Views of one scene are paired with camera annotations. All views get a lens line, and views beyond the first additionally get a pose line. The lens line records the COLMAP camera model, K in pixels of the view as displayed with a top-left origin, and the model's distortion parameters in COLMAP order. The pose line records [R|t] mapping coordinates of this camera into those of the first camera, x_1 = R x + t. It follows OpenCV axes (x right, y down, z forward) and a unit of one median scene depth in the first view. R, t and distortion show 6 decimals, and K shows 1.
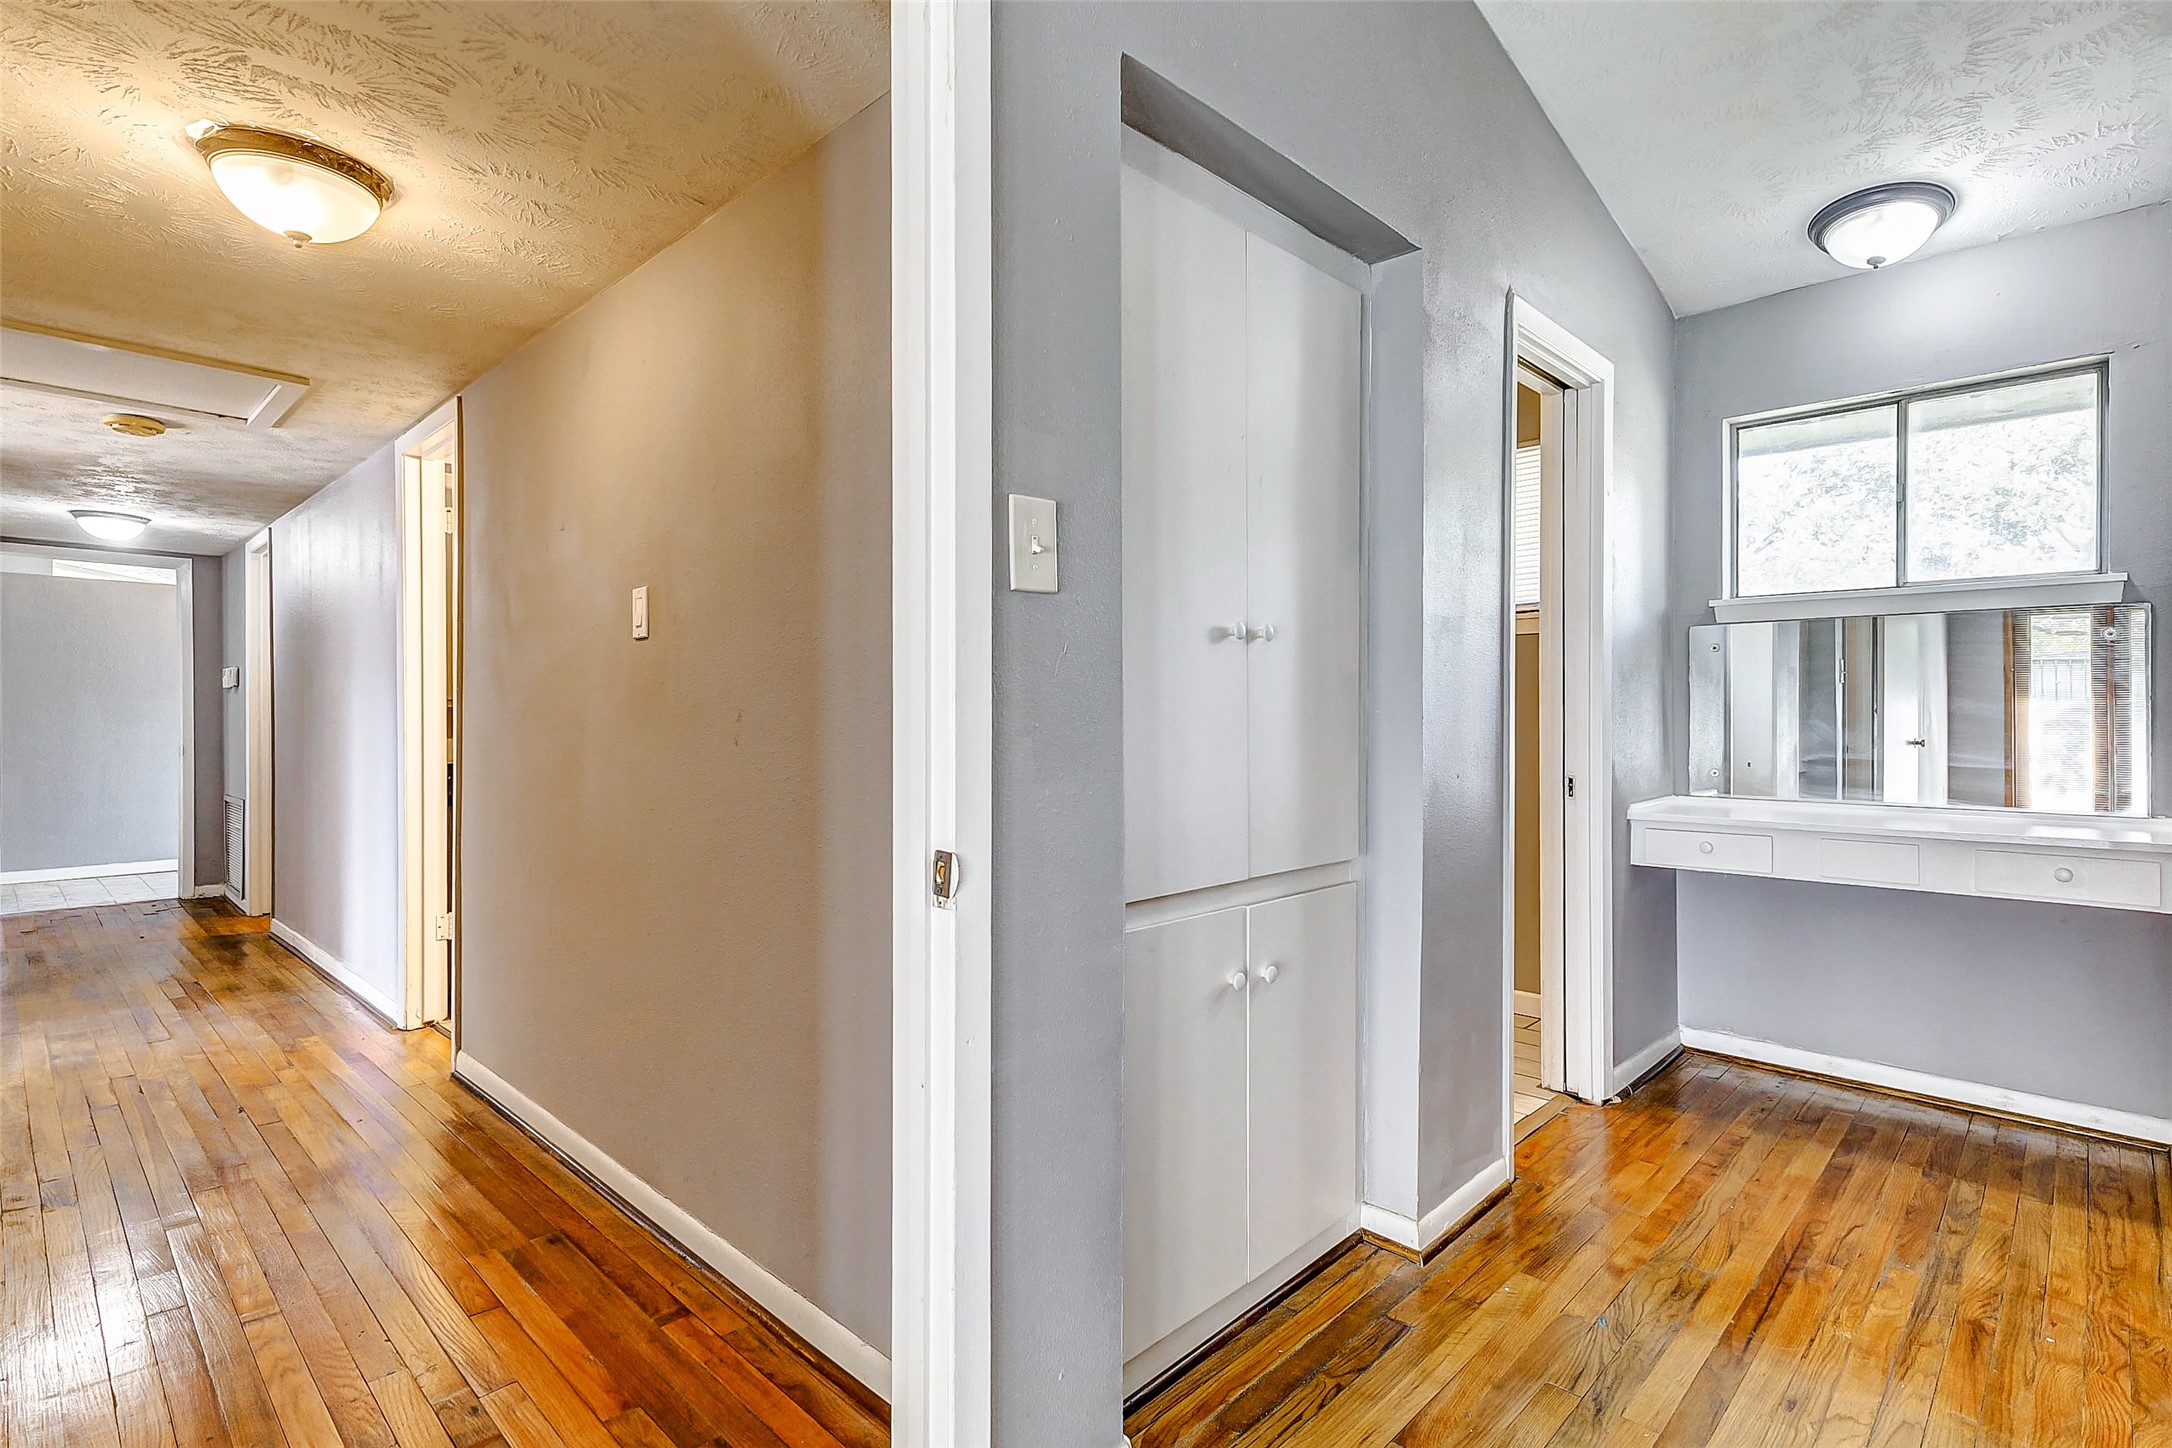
lens RADIAL K [[1048.6, 0, 1086.0], [0, 1048.6, 724.0], [0, 0, 1]] dist [0.012890, -0.000129]
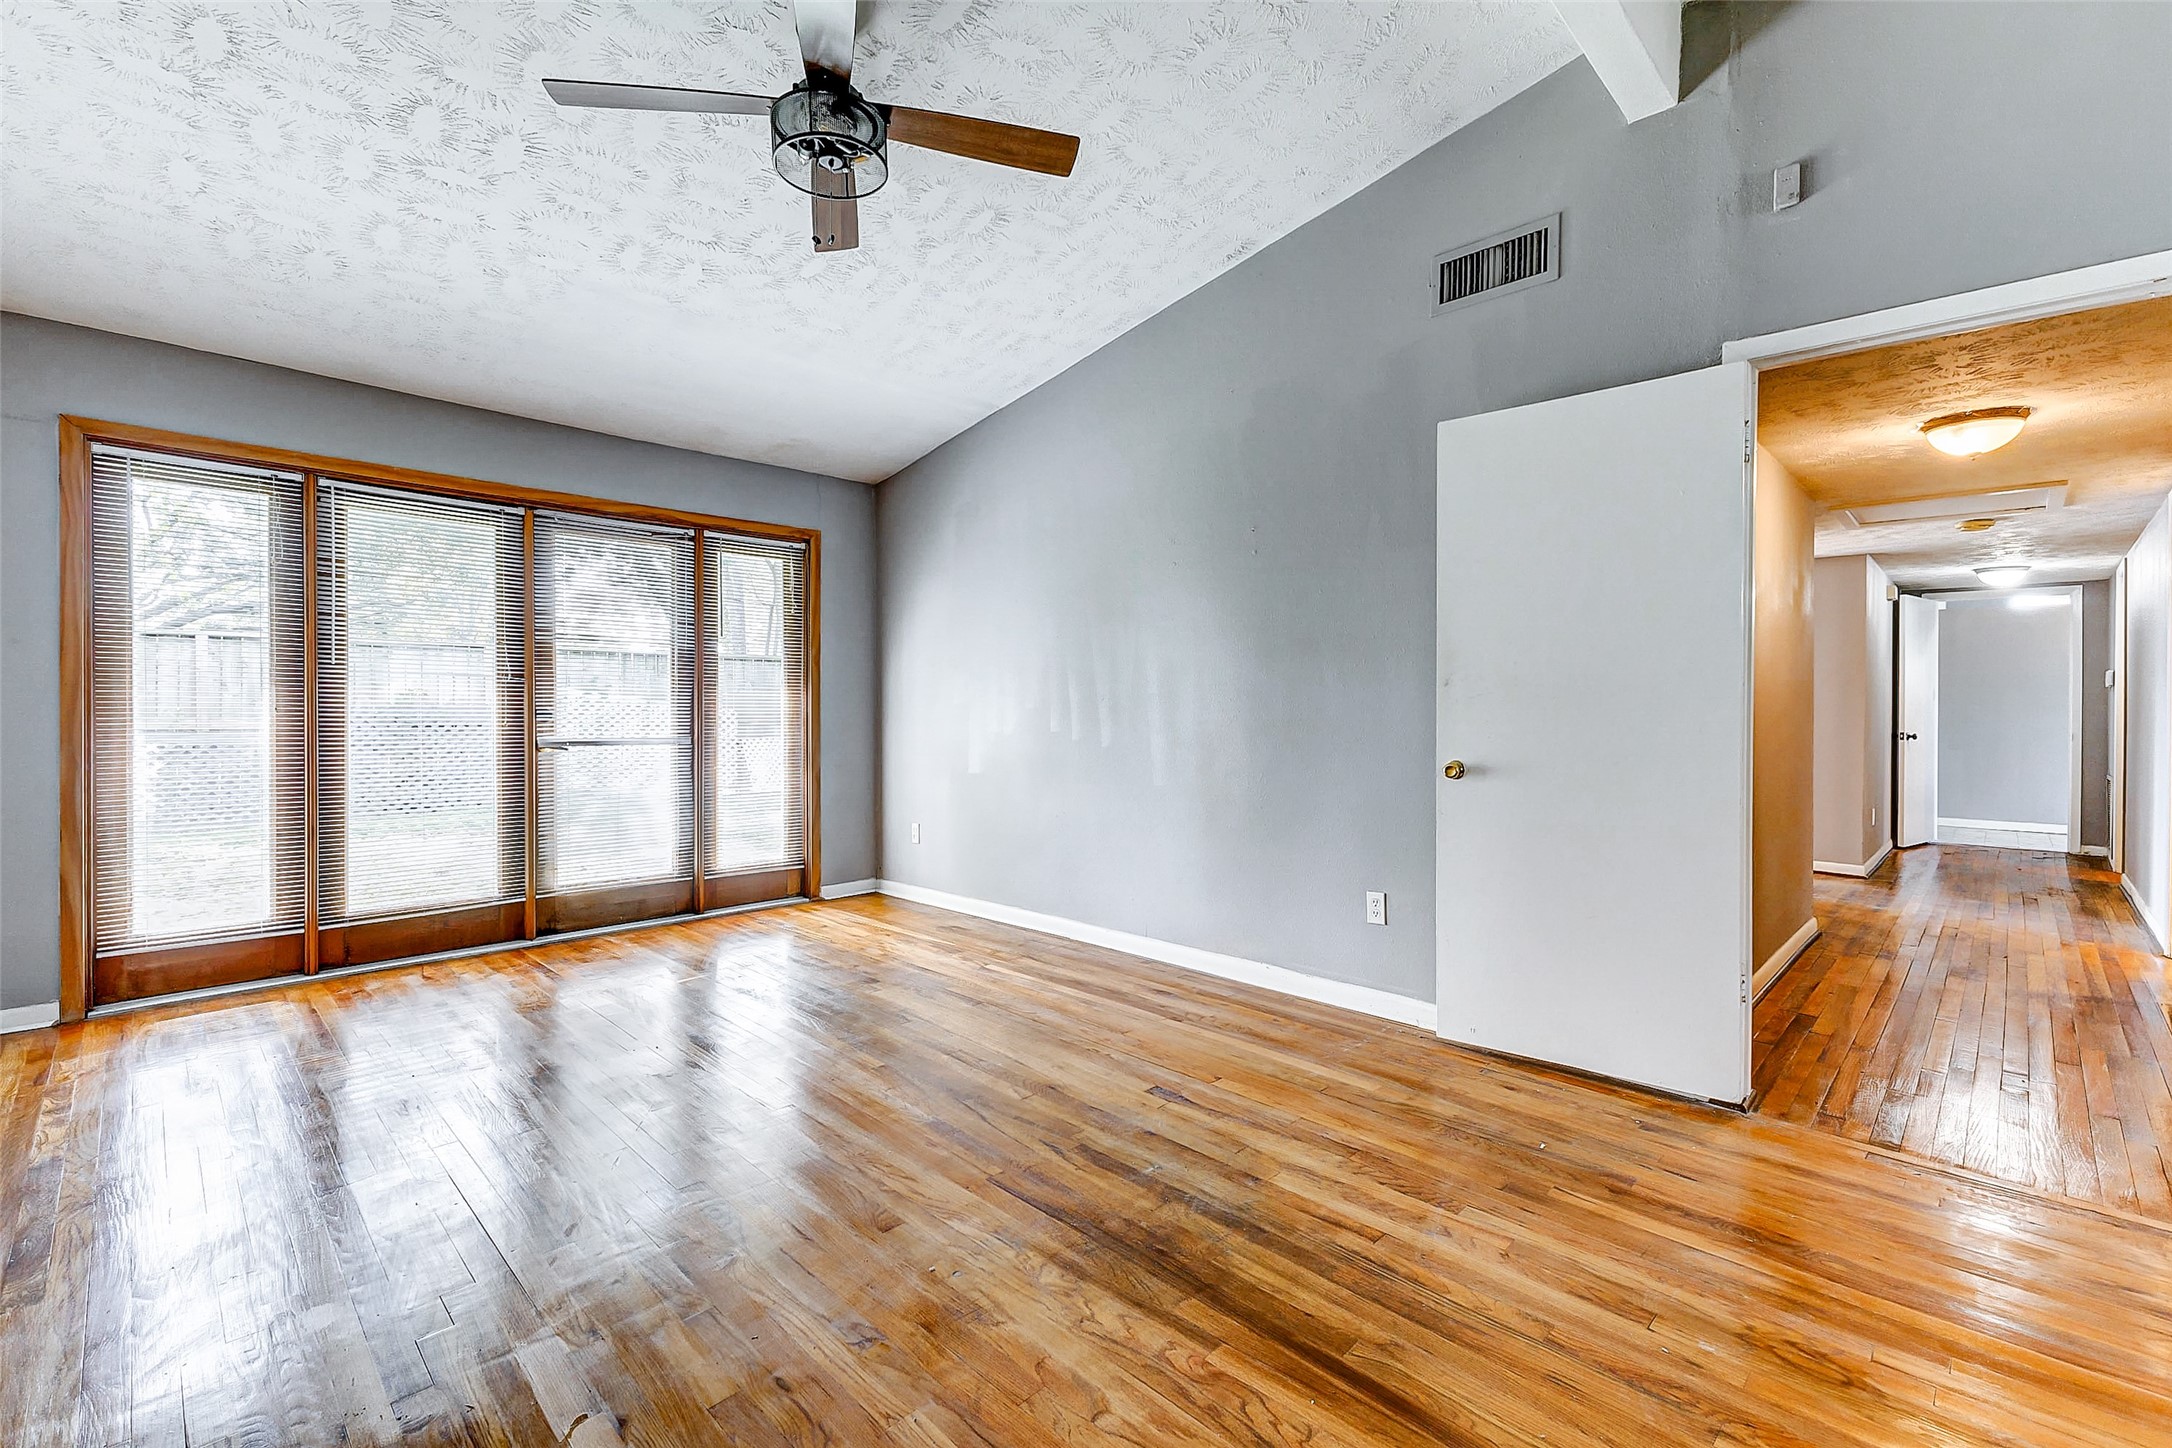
lens RADIAL K [[937.8, 0, 1086.5], [0, 937.8, 711.1], [0, 0, 1]] dist [0.011691, -0.004711]
pose [[-0.011256, 0.002242, -0.999934, 0.324333], [-0.006828, 0.999974, 0.002319, -0.000413], [0.999913, 0.006854, -0.011241, -0.187216]]
